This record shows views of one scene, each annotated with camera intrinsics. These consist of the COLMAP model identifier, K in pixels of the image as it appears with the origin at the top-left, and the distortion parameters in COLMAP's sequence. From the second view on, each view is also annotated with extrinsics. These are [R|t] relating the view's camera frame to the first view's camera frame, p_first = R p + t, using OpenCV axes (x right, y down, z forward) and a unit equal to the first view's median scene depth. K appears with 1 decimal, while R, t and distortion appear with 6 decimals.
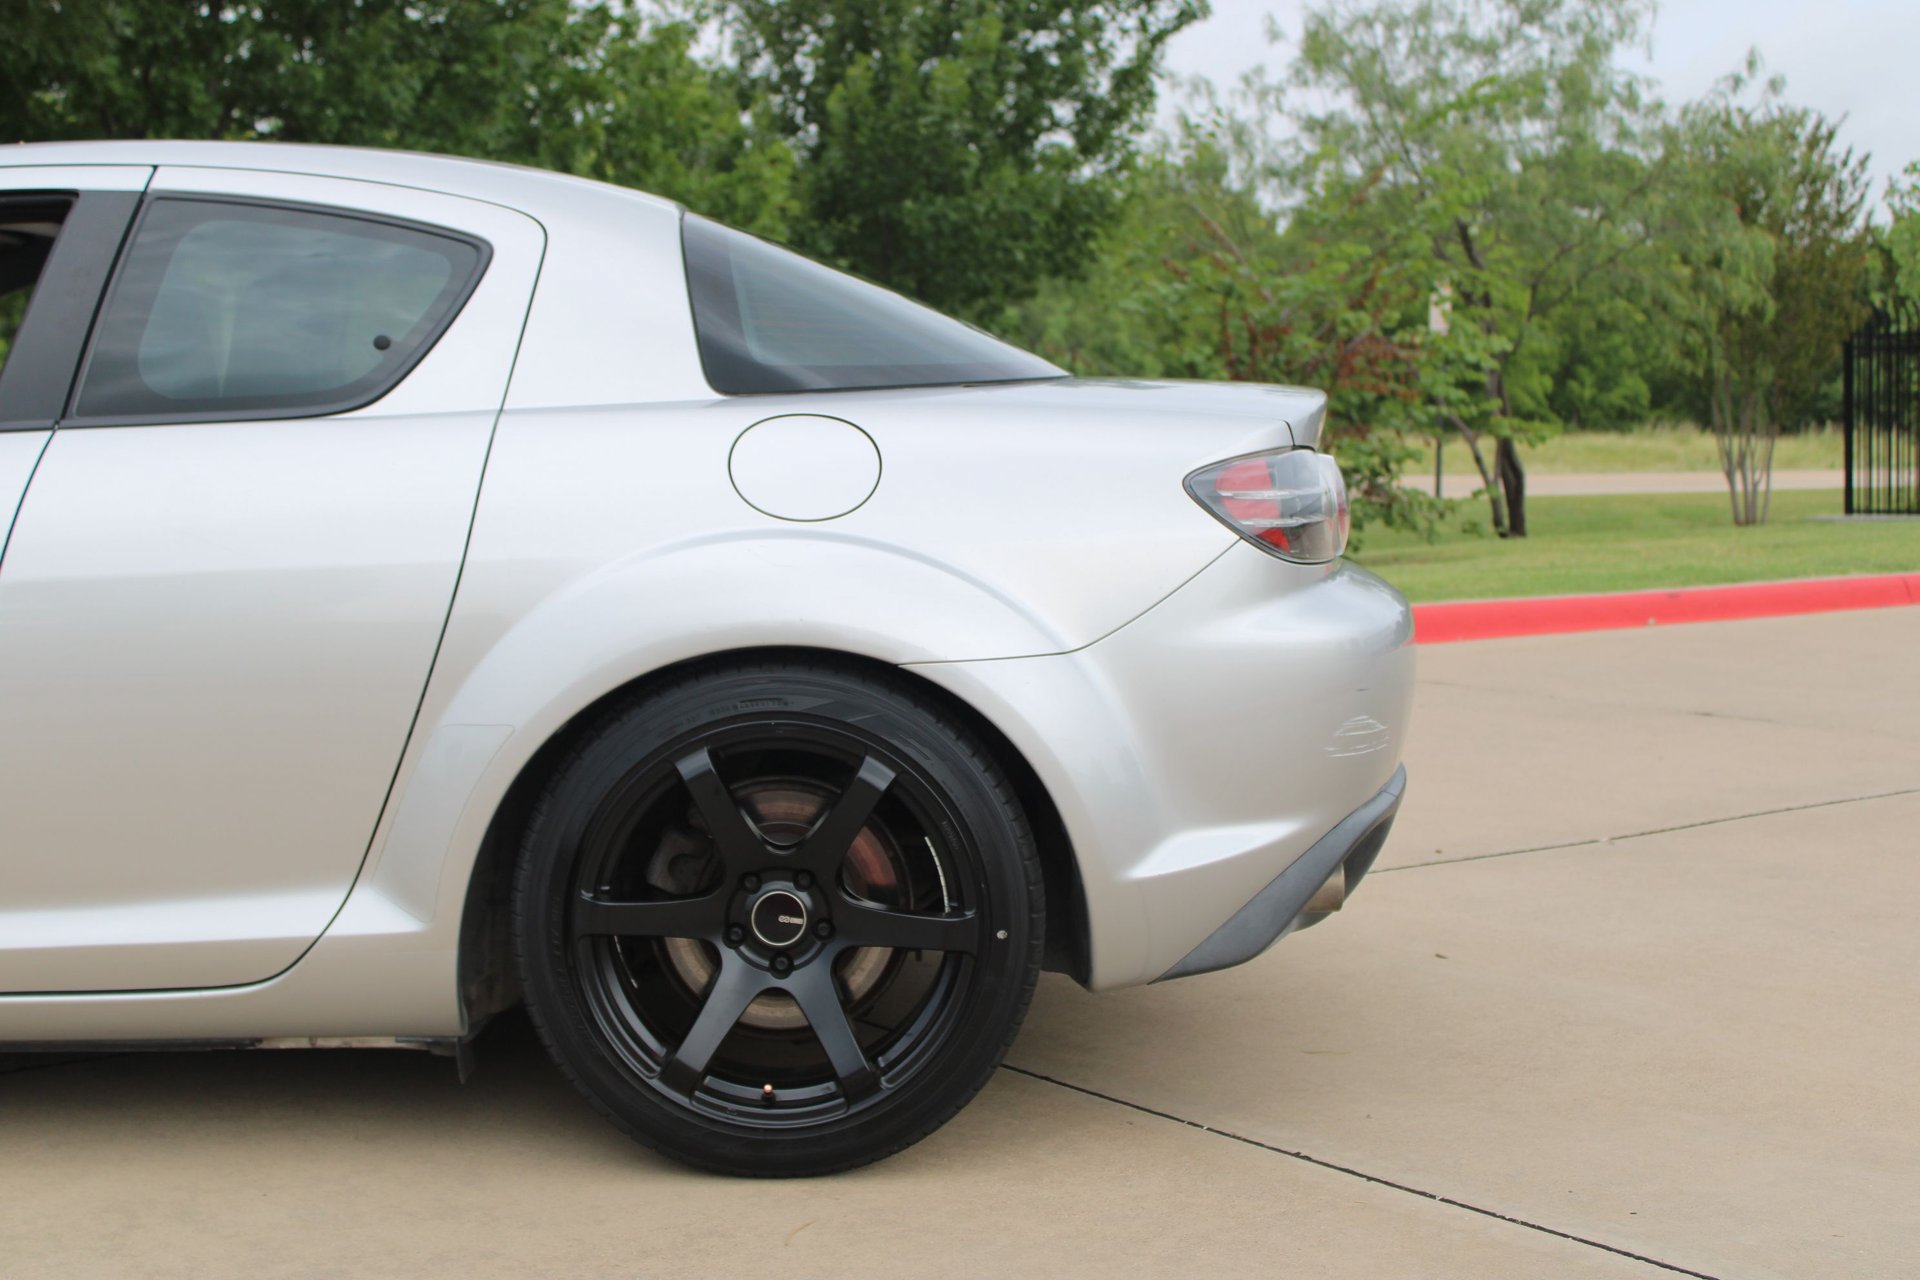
lens RADIAL K [[2685.0, 0, 947.3], [0, 2685.0, 630.9], [0, 0, 1]] dist [-0.028461, -0.042376]
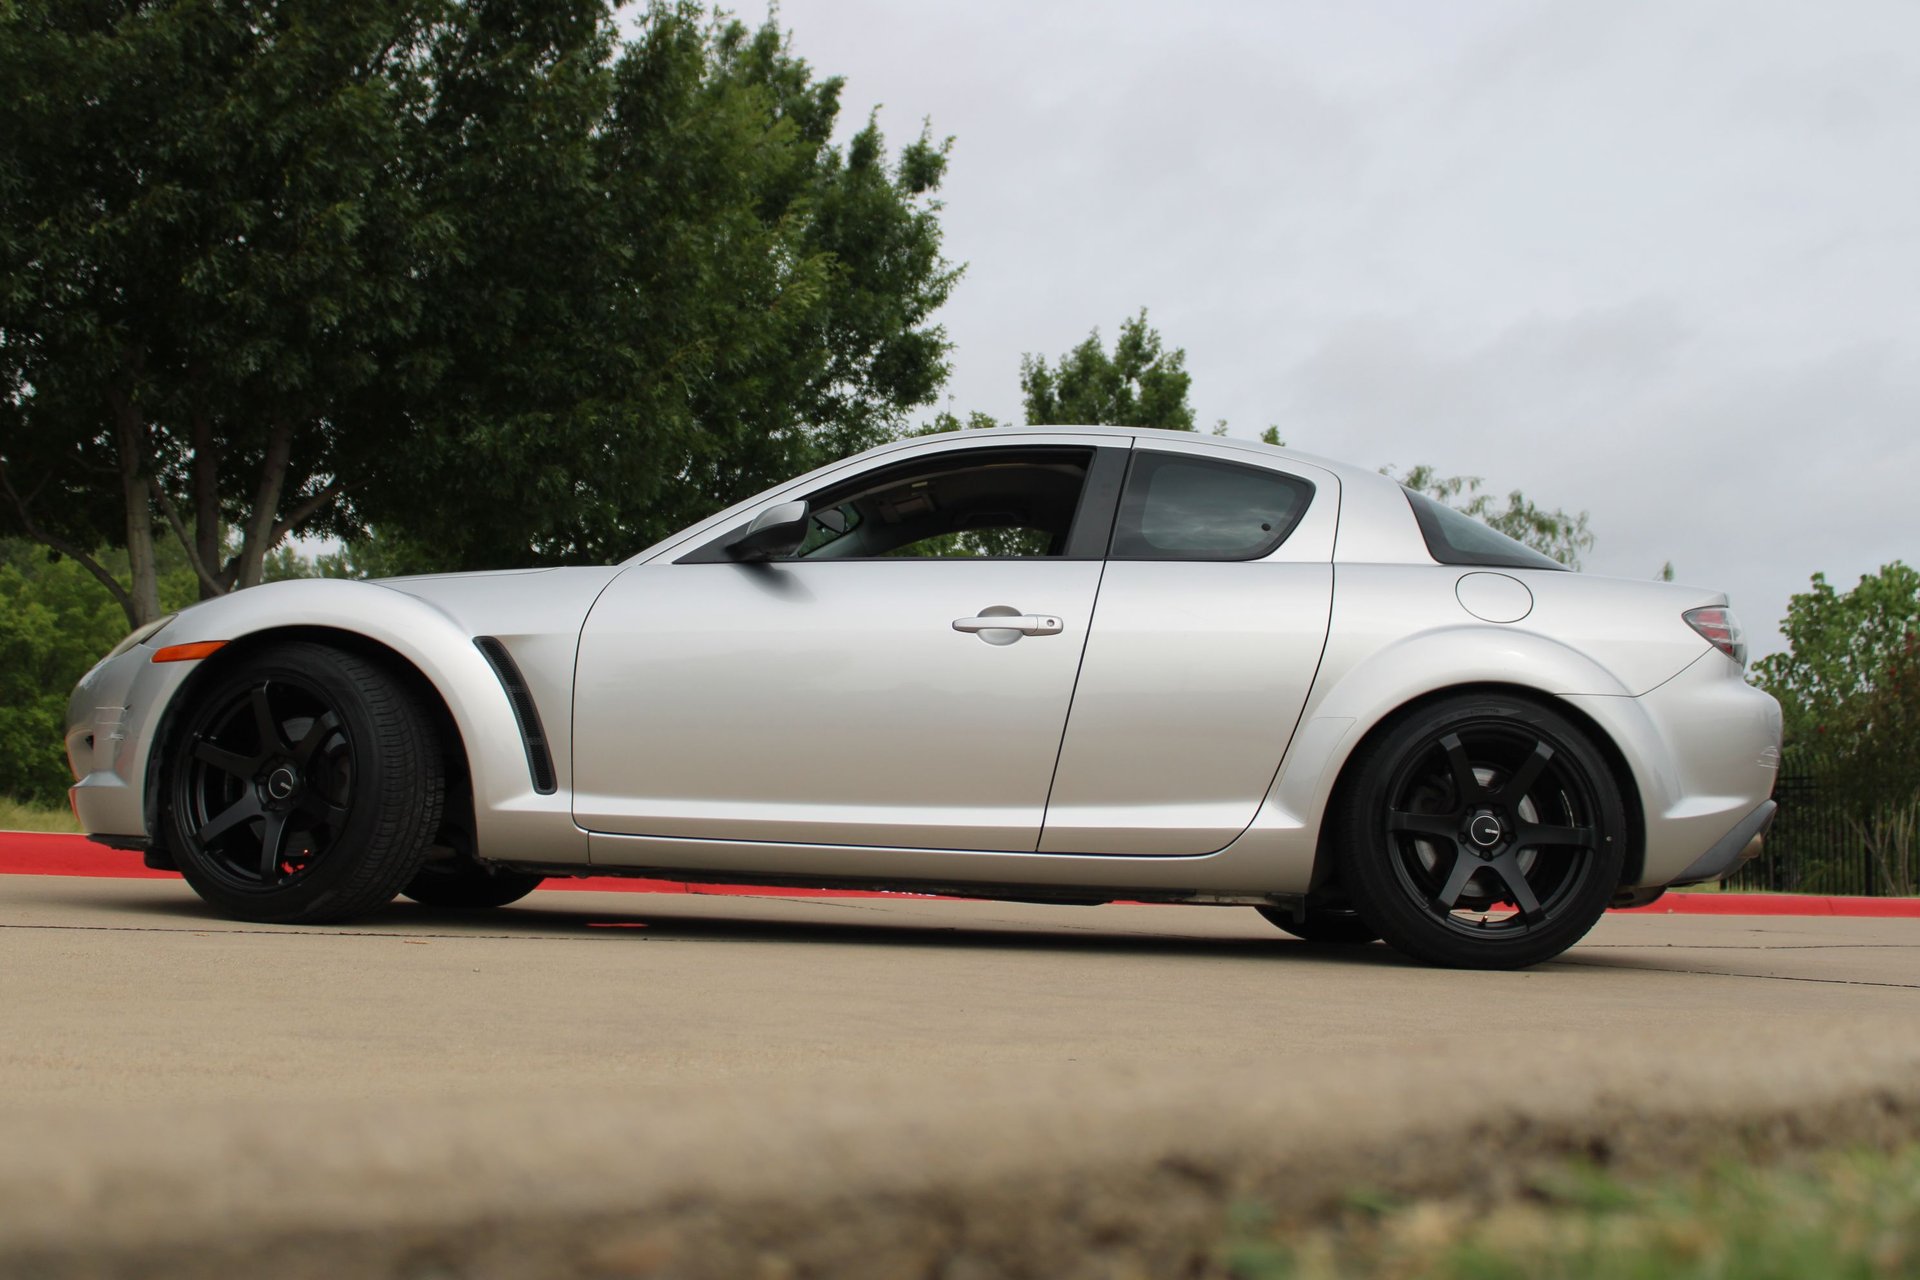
lens RADIAL K [[2029.2, 0, 947.4], [0, 2029.2, 622.8], [0, 0, 1]] dist [-0.112960, 0.112190]
pose [[0.998998, 0.038097, -0.023466, -0.080976], [-0.041916, 0.980316, -0.192934, 0.049706], [0.015654, 0.193724, 0.980931, -0.080994]]
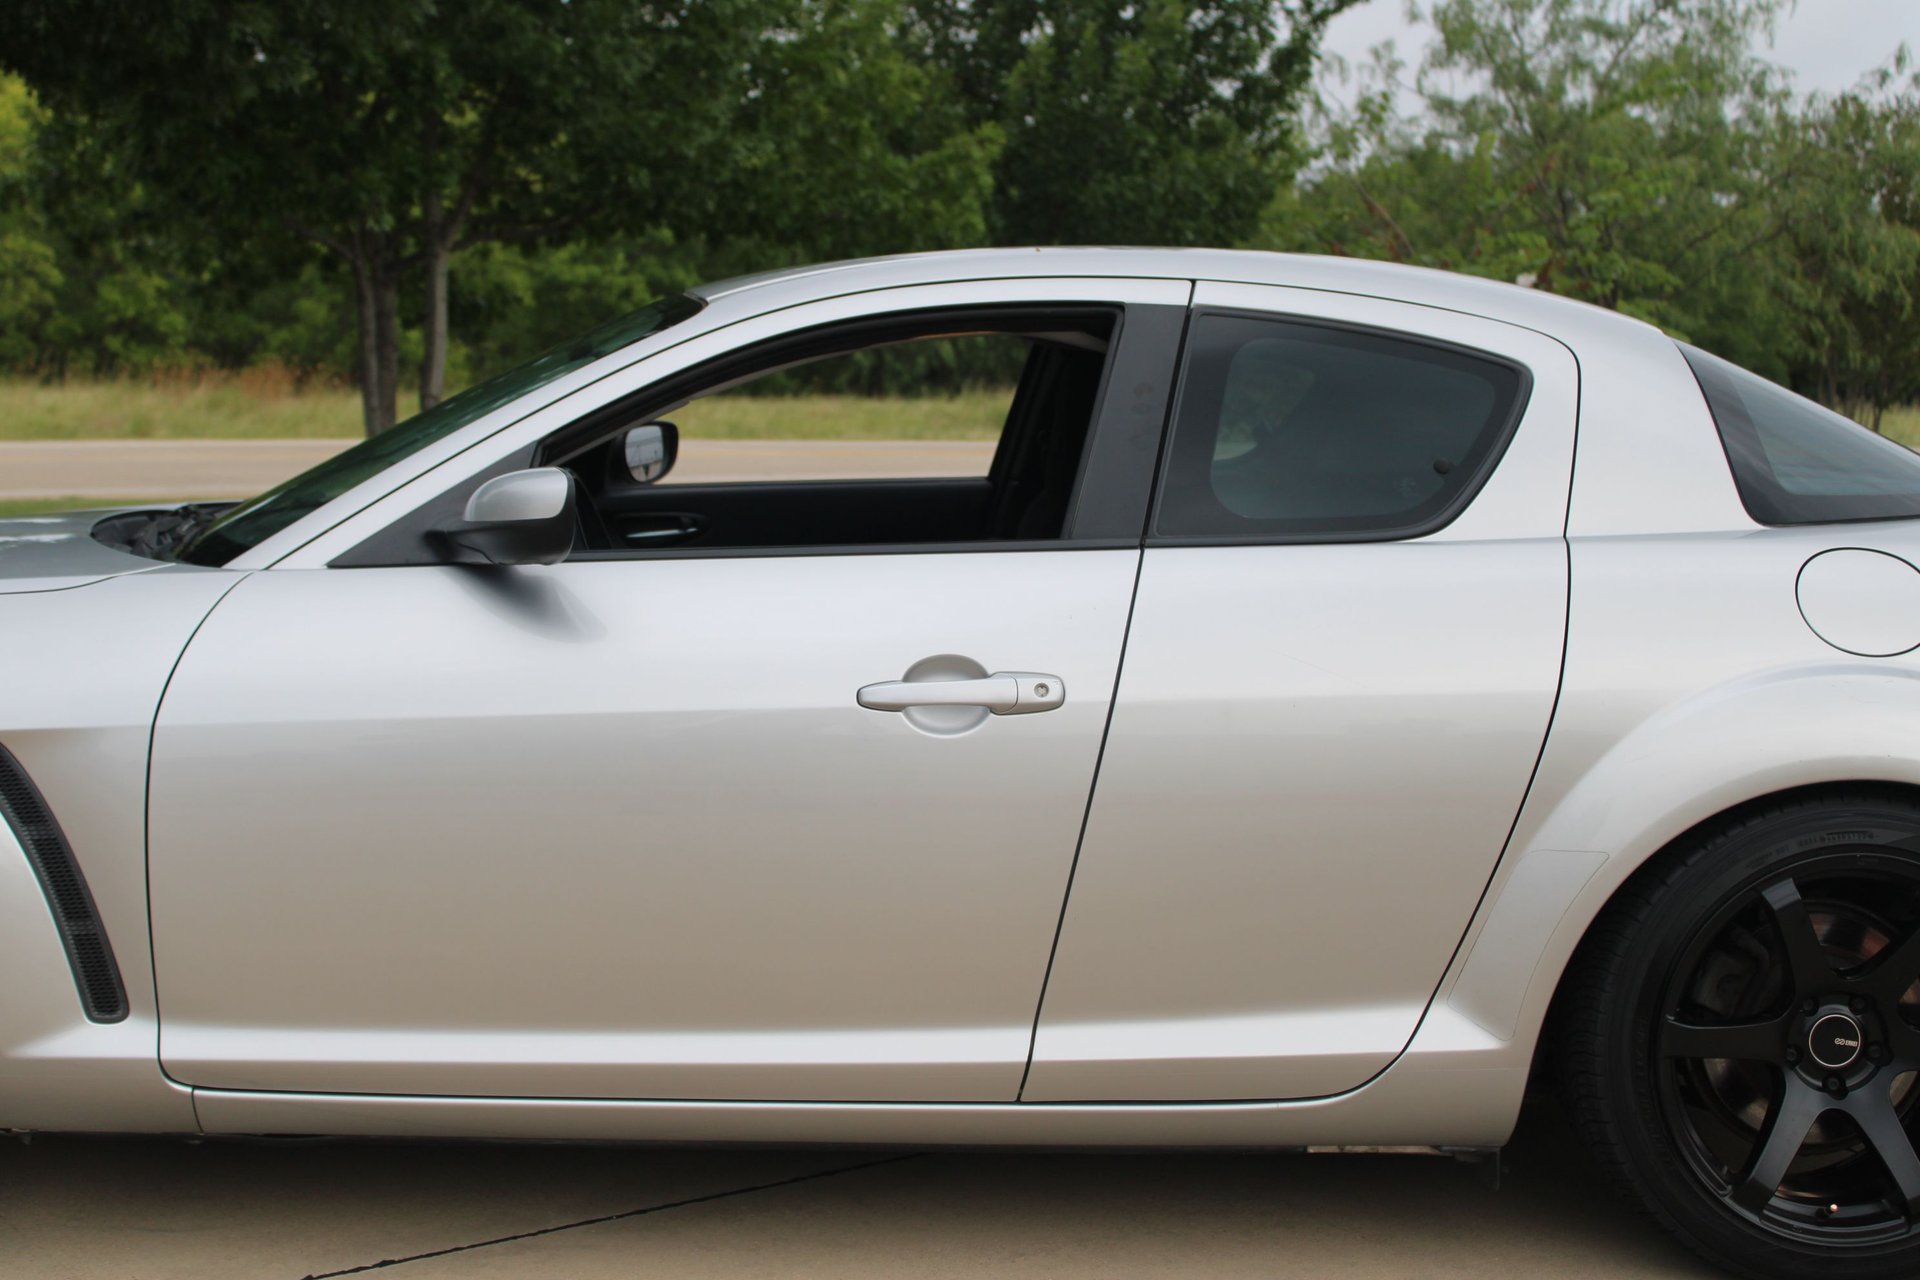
lens RADIAL K [[2685.0, 0, 947.3], [0, 2685.0, 630.9], [0, 0, 1]] dist [-0.028461, -0.042376]
pose [[0.999670, 0.024247, 0.008530, -0.082017], [-0.024413, 0.999502, 0.019994, -0.012295], [-0.008041, -0.020195, 0.999764, -0.003820]]
